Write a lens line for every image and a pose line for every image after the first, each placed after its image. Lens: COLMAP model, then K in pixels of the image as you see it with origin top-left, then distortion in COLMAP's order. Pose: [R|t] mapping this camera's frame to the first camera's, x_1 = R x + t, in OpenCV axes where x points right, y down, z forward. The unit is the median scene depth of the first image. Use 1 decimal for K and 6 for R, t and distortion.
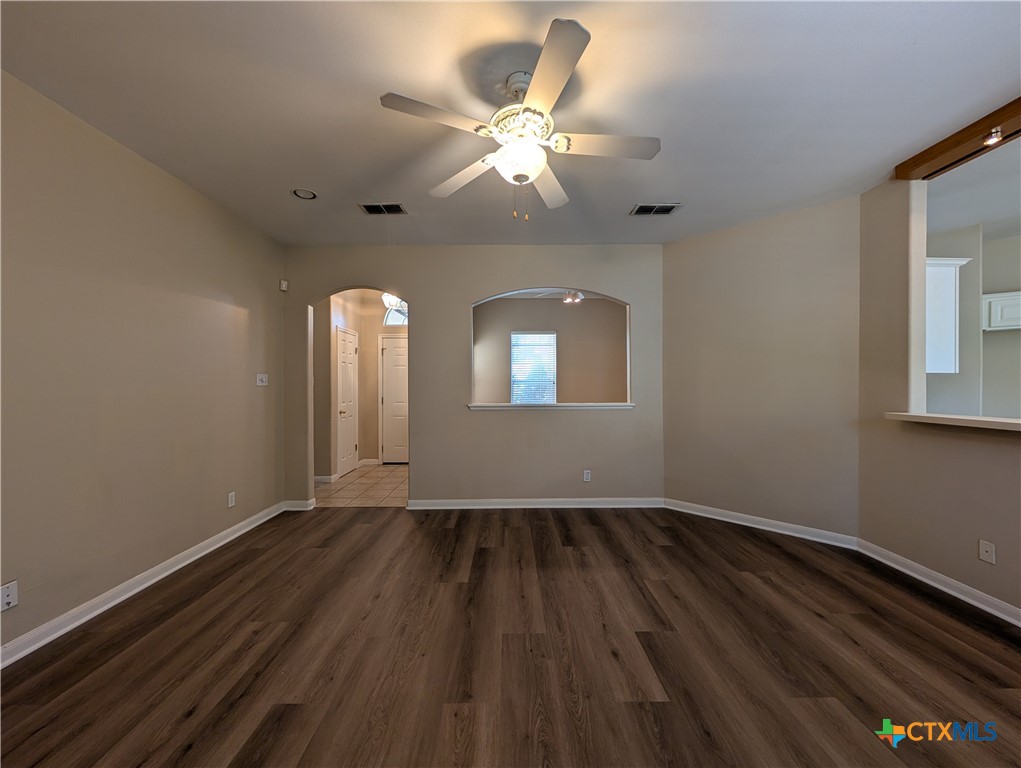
lens RADIAL K [[387.2, 0, 512.7], [0, 387.2, 385.5], [0, 0, 1]] dist [0.000697, 0.000190]
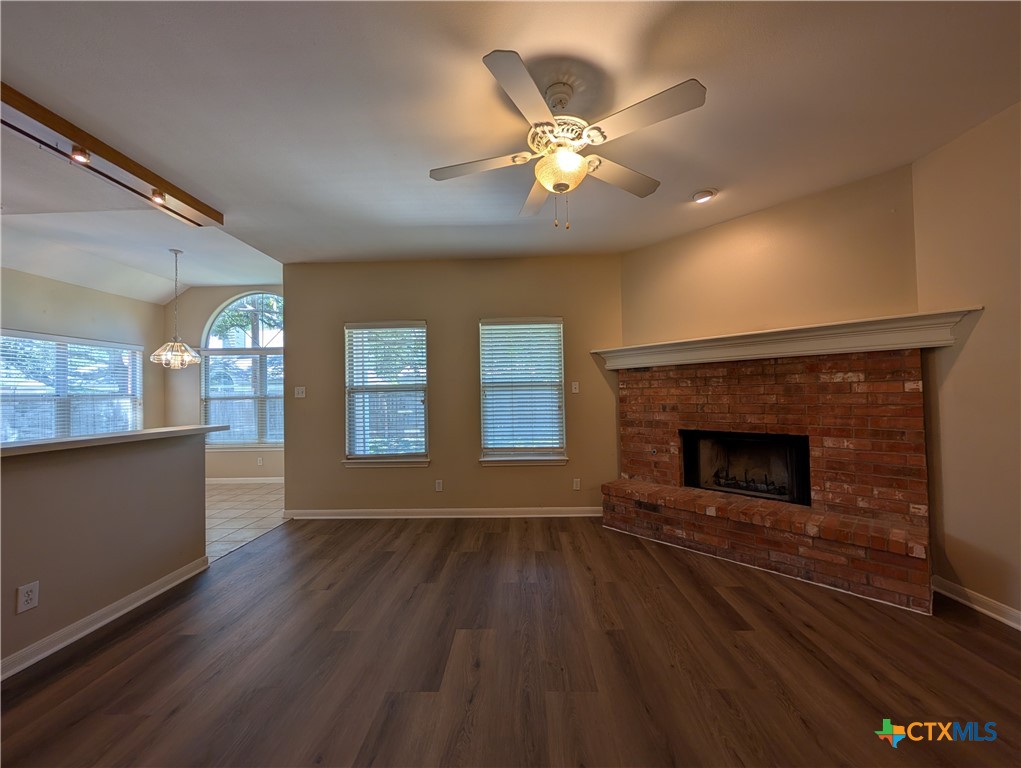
lens RADIAL K [[387.2, 0, 512.7], [0, 387.2, 385.5], [0, 0, 1]] dist [0.000697, 0.000190]
pose [[-0.998917, 0.021487, 0.041275, 0.071057], [0.020771, 0.999628, -0.017698, -0.002799], [-0.041640, -0.016821, -0.998991, 1.217651]]
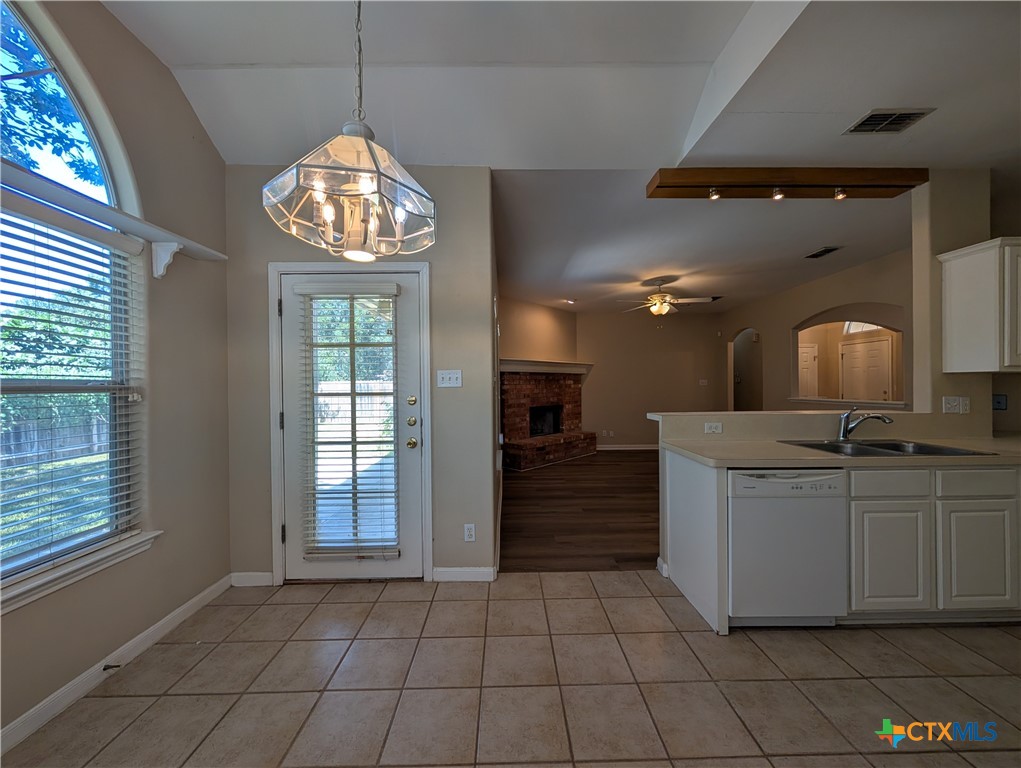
lens RADIAL K [[387.2, 0, 512.7], [0, 387.2, 385.5], [0, 0, 1]] dist [0.000697, 0.000190]
pose [[0.005598, 0.001090, -0.999984, 1.777996], [0.003364, 0.999994, 0.001109, -0.004049], [0.999979, -0.003371, 0.005595, -0.074452]]
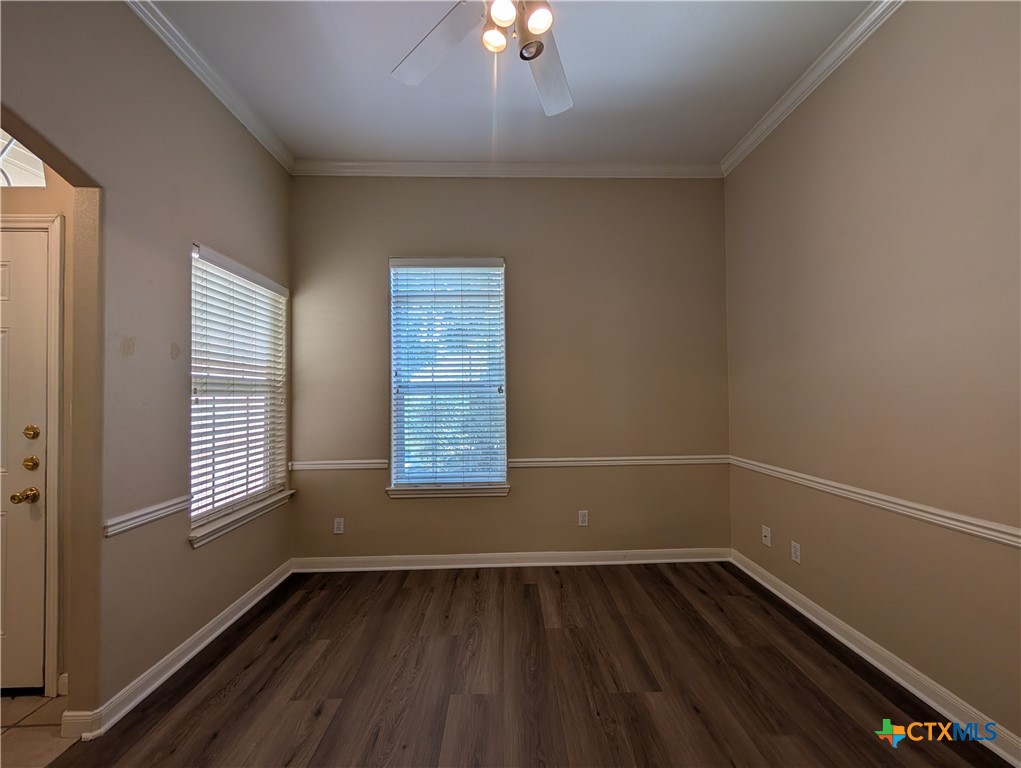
lens RADIAL K [[387.2, 0, 512.7], [0, 387.2, 385.5], [0, 0, 1]] dist [0.000697, 0.000190]
pose [[0.999771, -0.009735, 0.019069, 0.274297], [0.010156, 0.999703, -0.022141, -0.004081], [-0.018848, 0.022330, 0.999573, 1.478472]]
